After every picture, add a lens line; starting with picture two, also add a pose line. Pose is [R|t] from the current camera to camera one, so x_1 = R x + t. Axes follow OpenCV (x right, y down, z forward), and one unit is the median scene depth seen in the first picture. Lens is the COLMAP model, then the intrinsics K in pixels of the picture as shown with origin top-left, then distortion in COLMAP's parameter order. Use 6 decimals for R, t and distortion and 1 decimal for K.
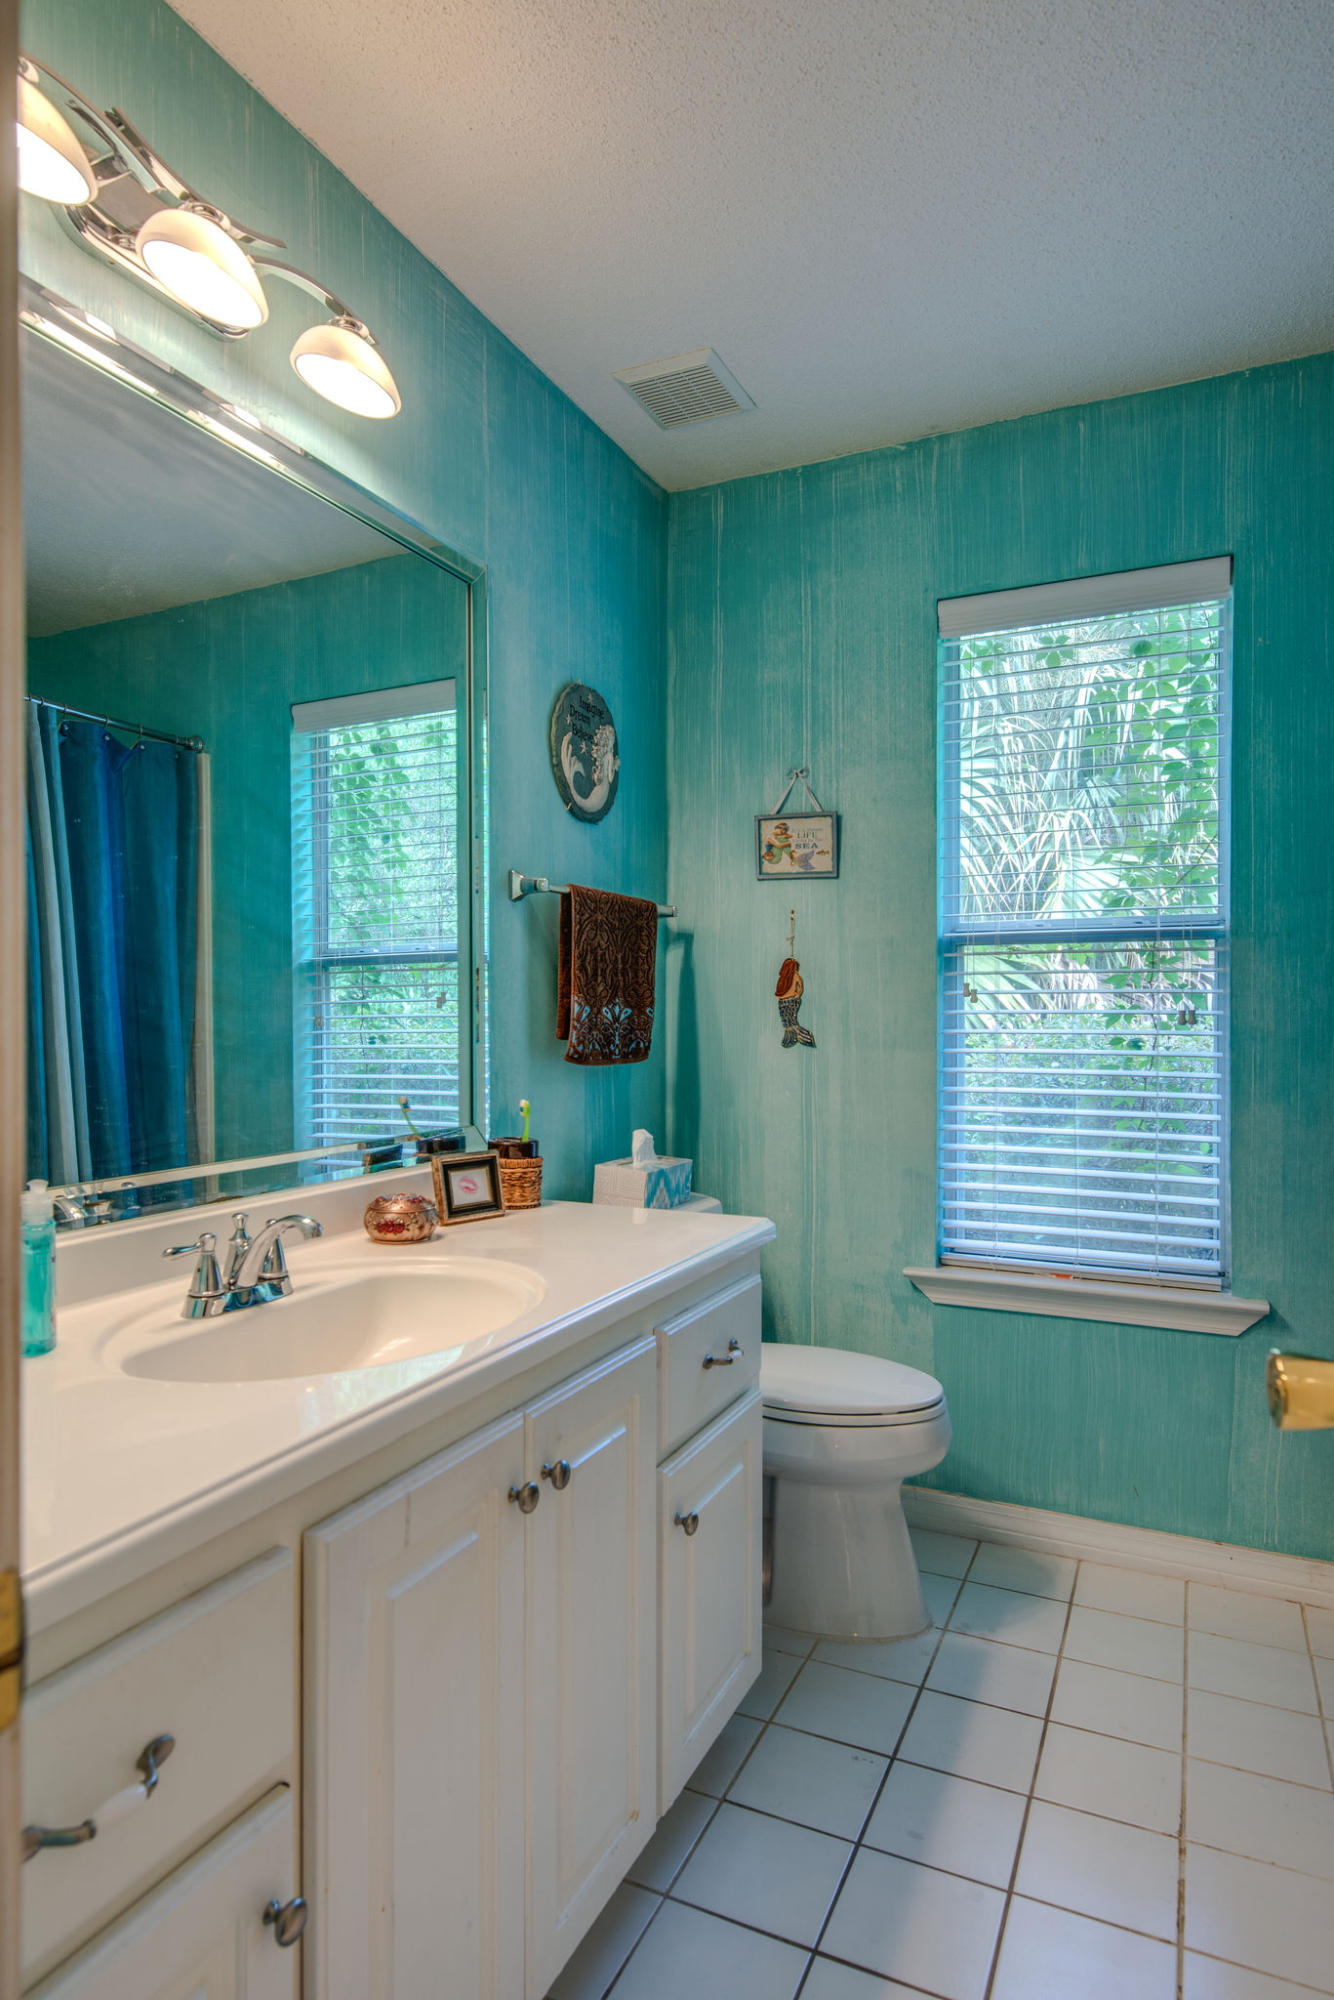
lens RADIAL K [[1135.8, 0, 667.0], [0, 1135.8, 1000.0], [0, 0, 1]] dist [0.009972, -0.003686]
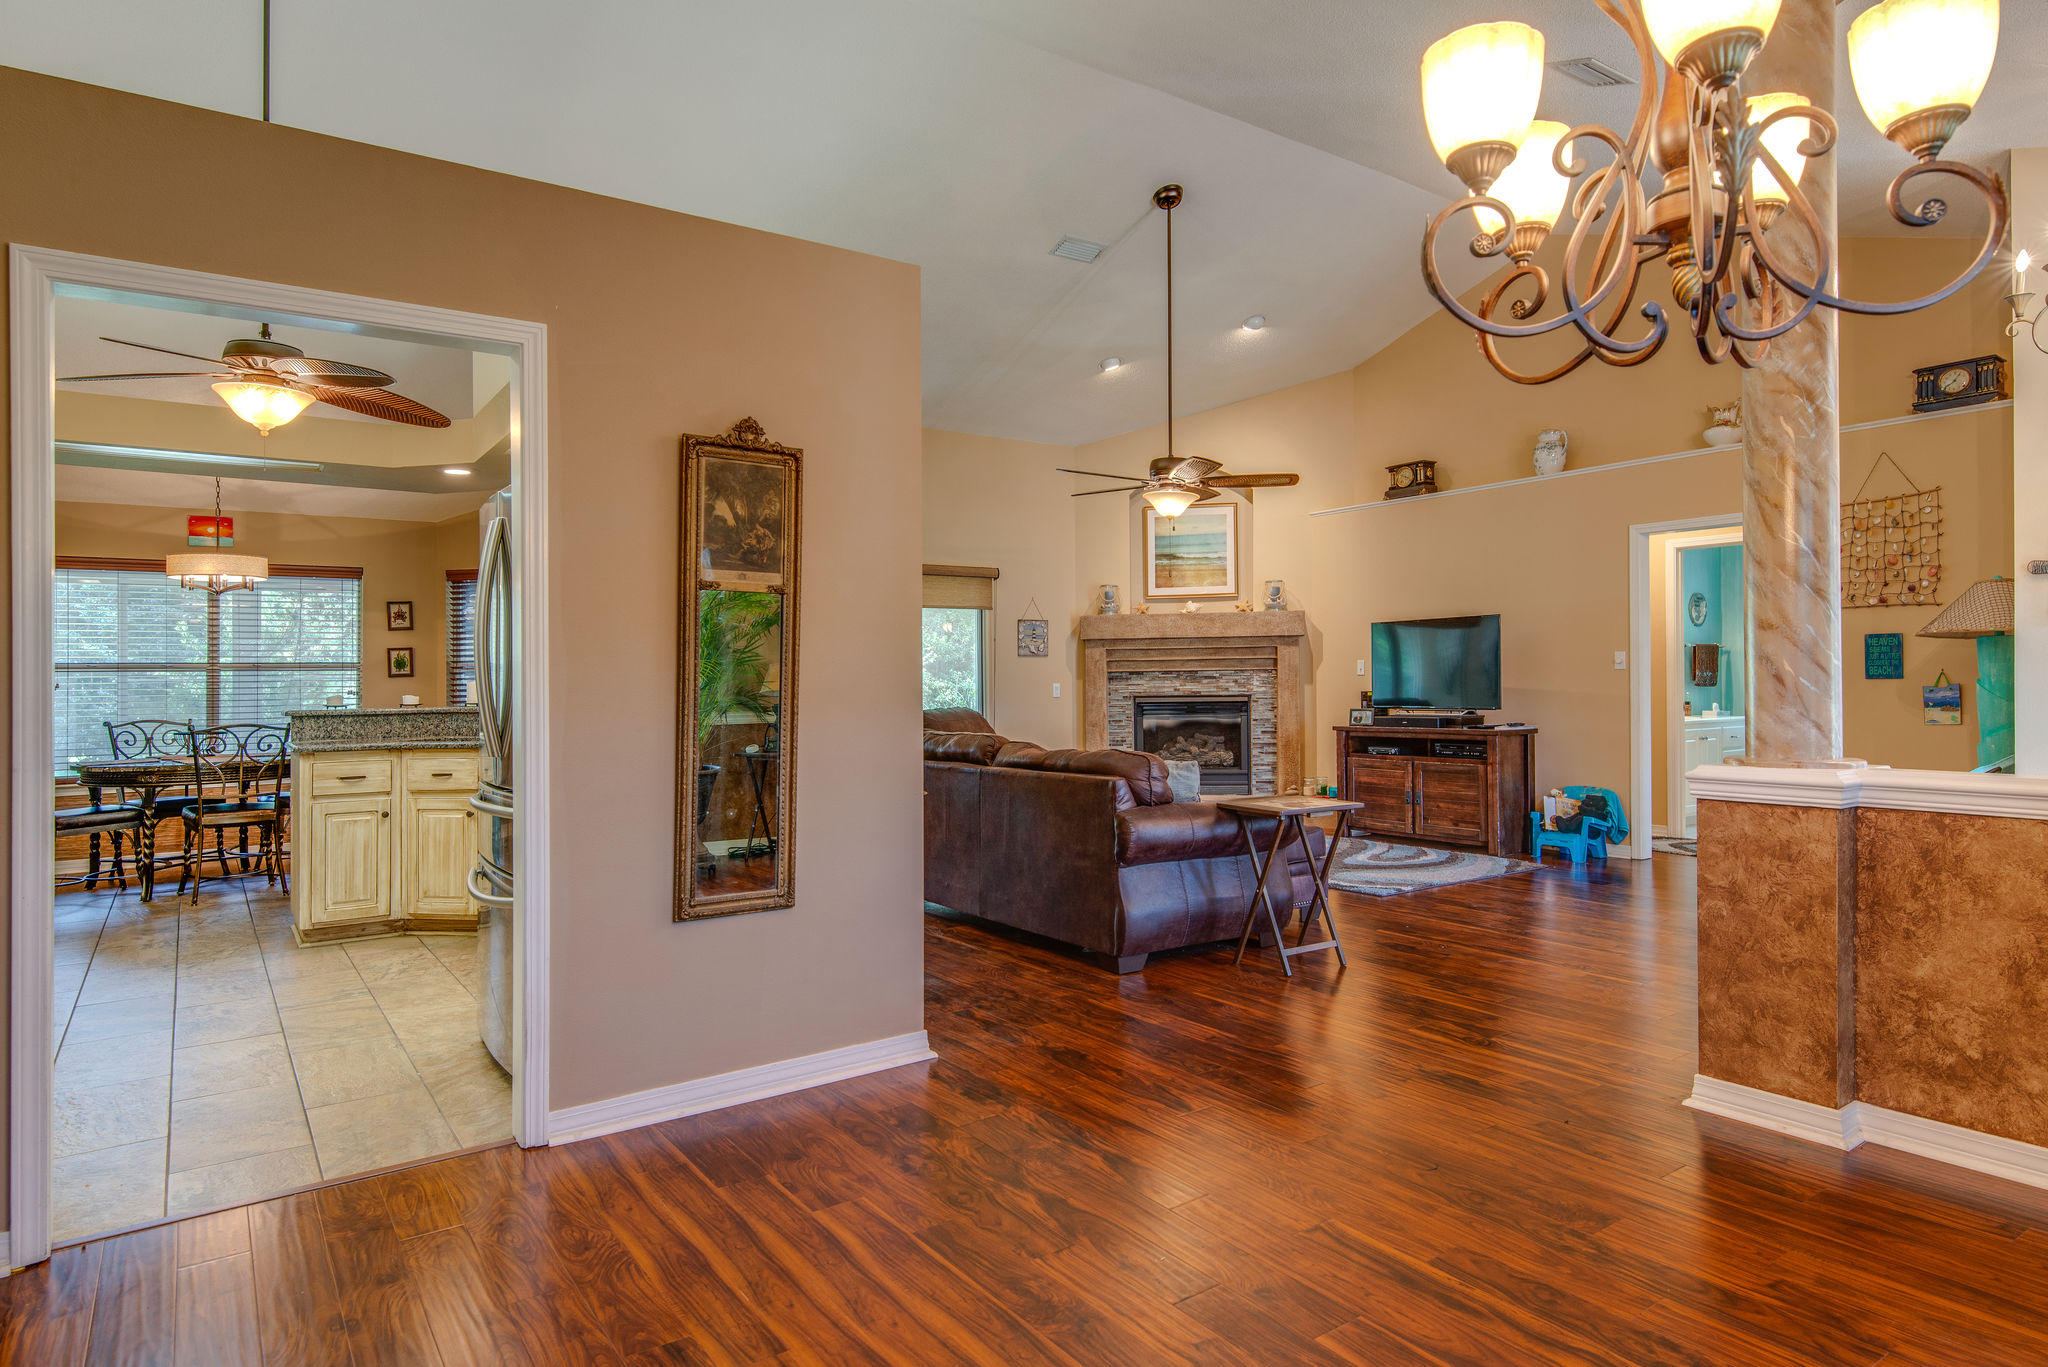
lens RADIAL K [[1163.1, 0, 1029.5], [0, 1163.1, 669.2], [0, 0, 1]] dist [0.009972, -0.003686]
pose [[0.864835, -0.011185, -0.501932, -0.043717], [0.014846, 0.999884, 0.003300, -0.049390], [0.501837, -0.010306, 0.864901, -3.416192]]
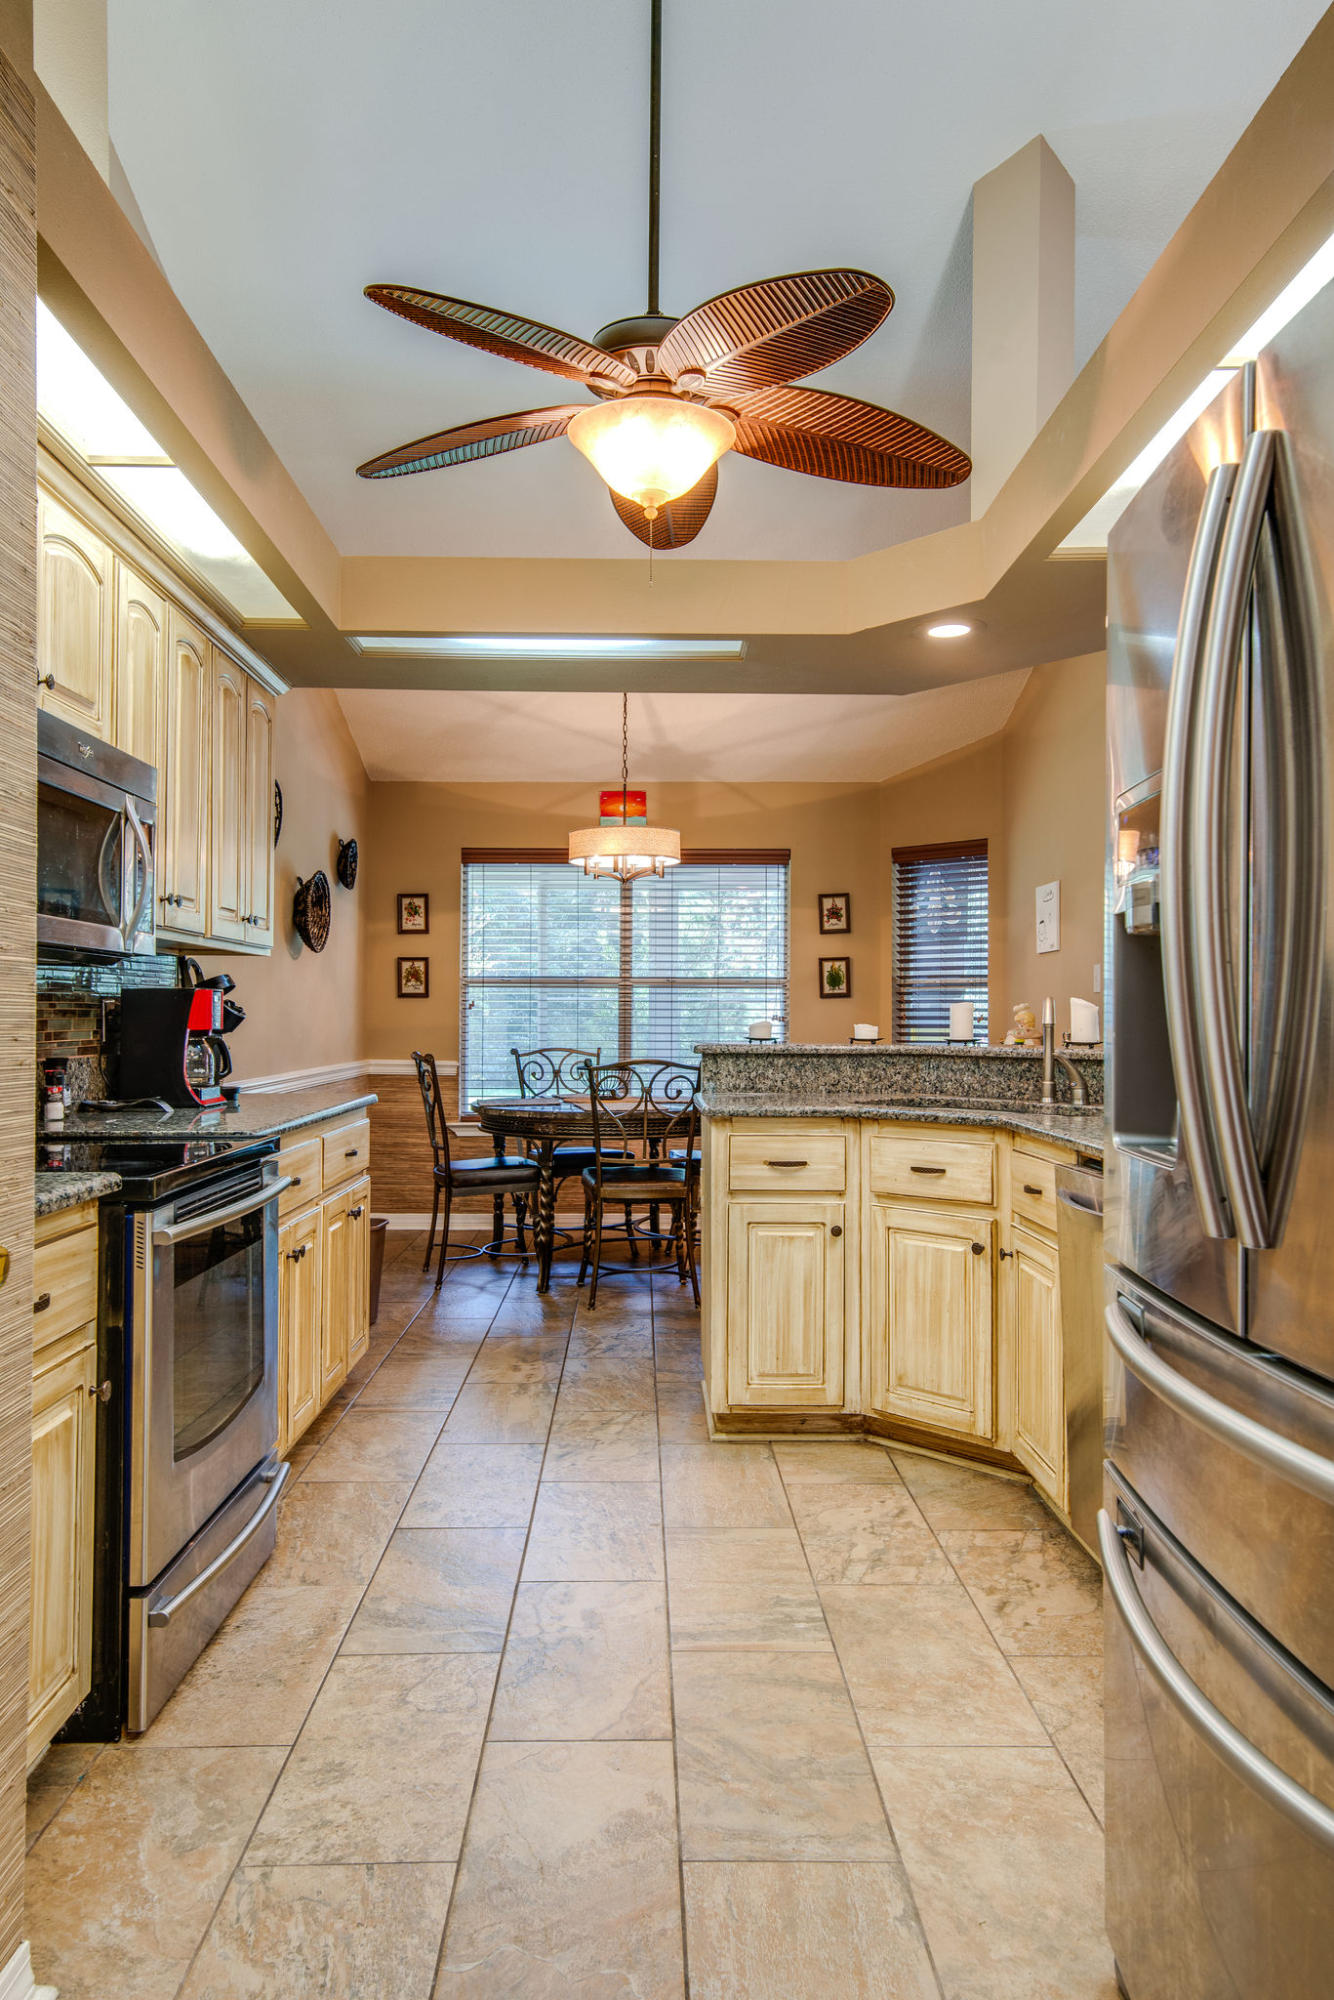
lens RADIAL K [[1364.2, 0, 660.5], [0, 1364.2, 956.6], [0, 0, 1]] dist [0.033125, 0.002364]
pose [[0.426439, -0.032250, -0.903941, -0.837110], [0.007859, 0.999459, -0.031950, -0.040022], [0.904482, 0.006520, 0.426461, -2.986050]]
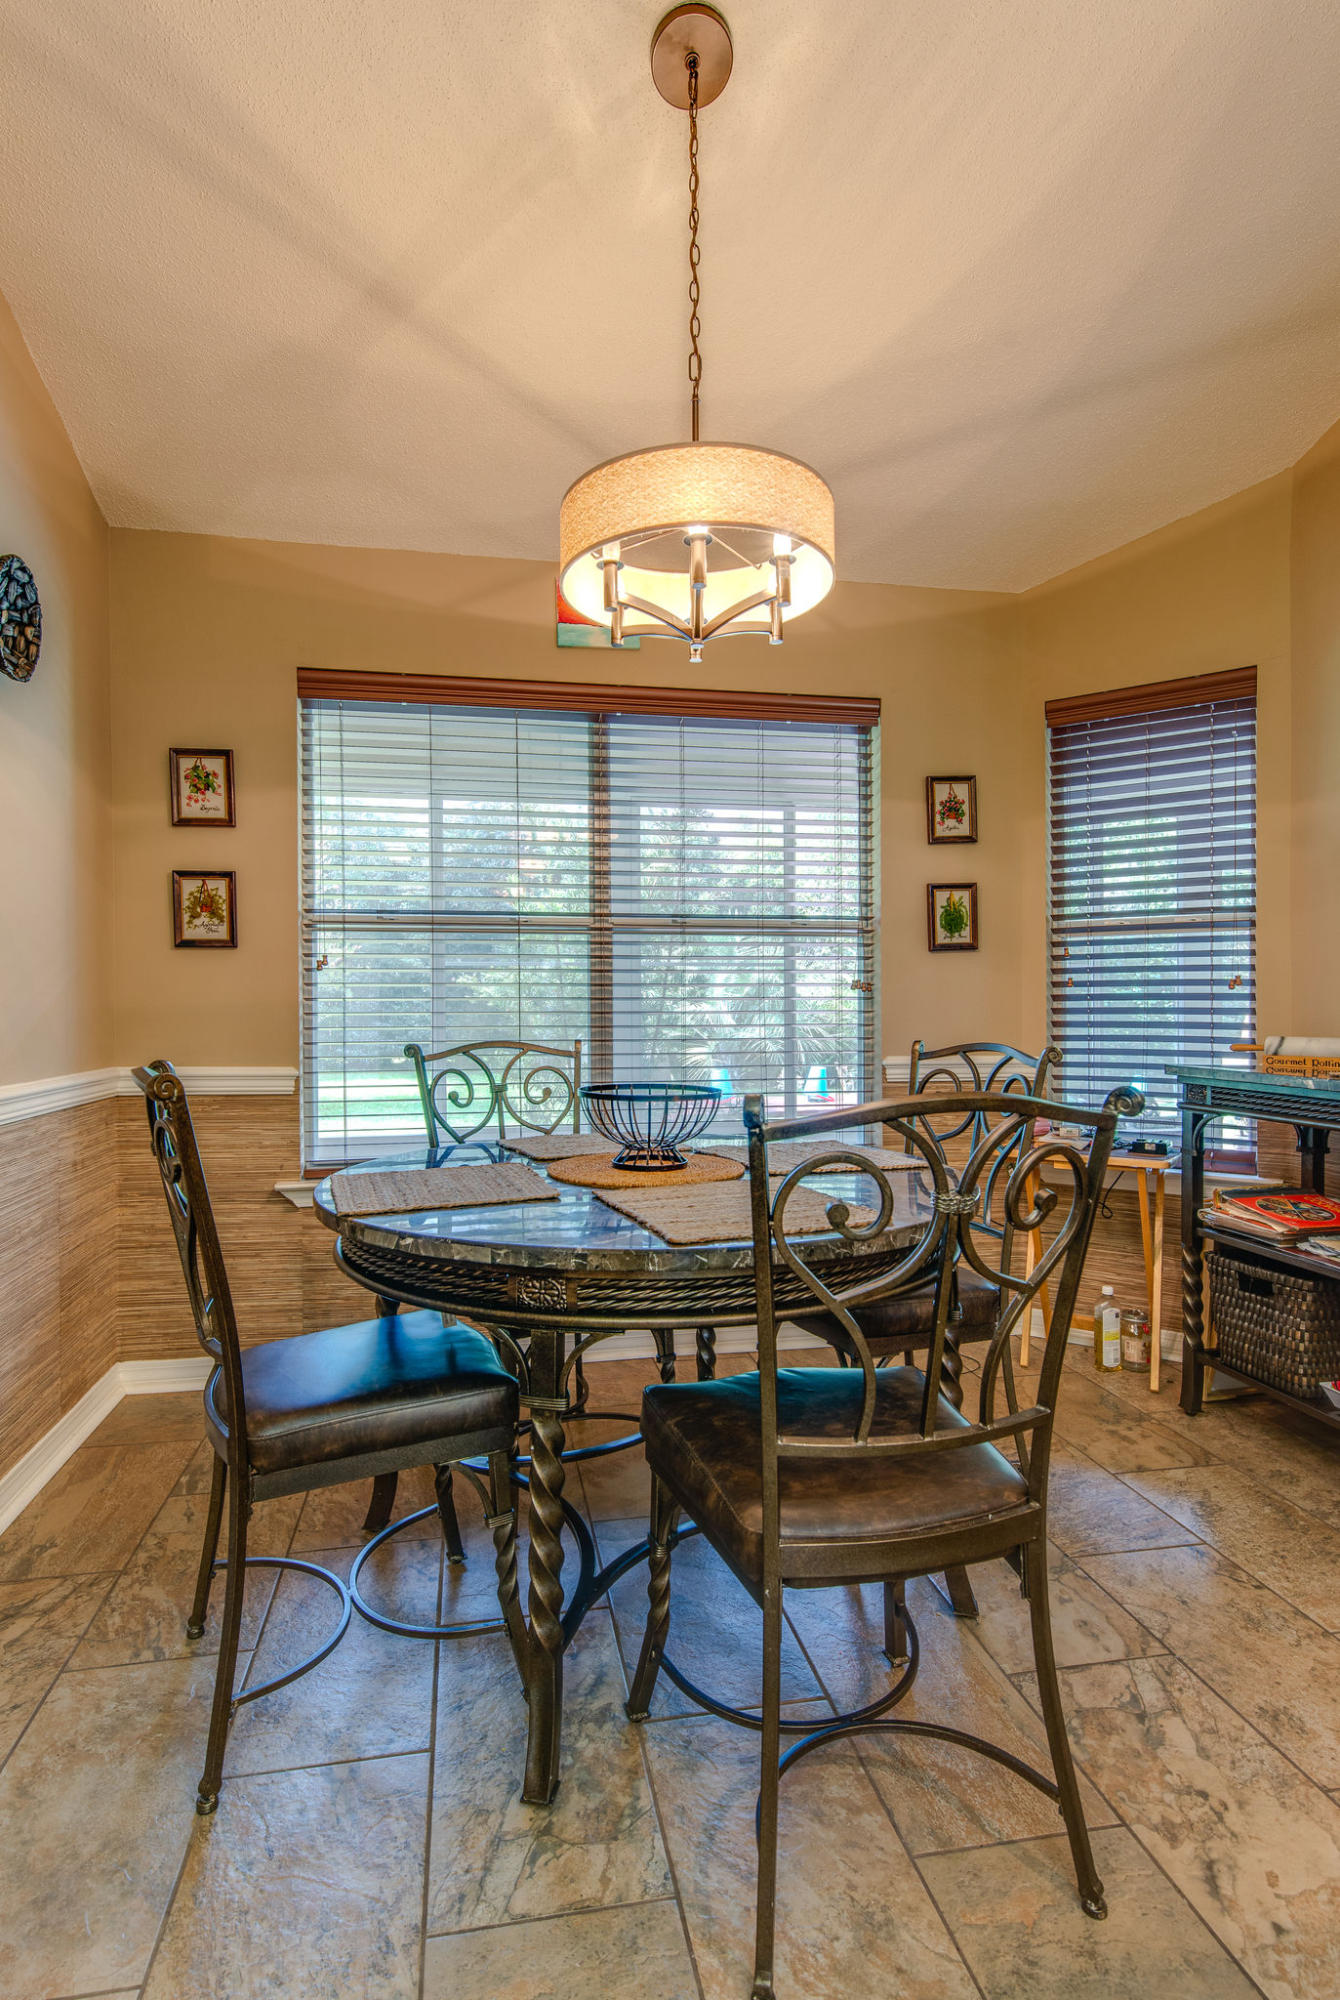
lens RADIAL K [[1008.8, 0, 655.8], [0, 1008.8, 1008.5], [0, 0, 1]] dist [0.008064, -0.010811]
pose [[0.572940, 0.005530, -0.819578, -2.388846], [0.012510, 0.999802, 0.015491, 0.003954], [0.819502, -0.019128, 0.572758, -2.485805]]
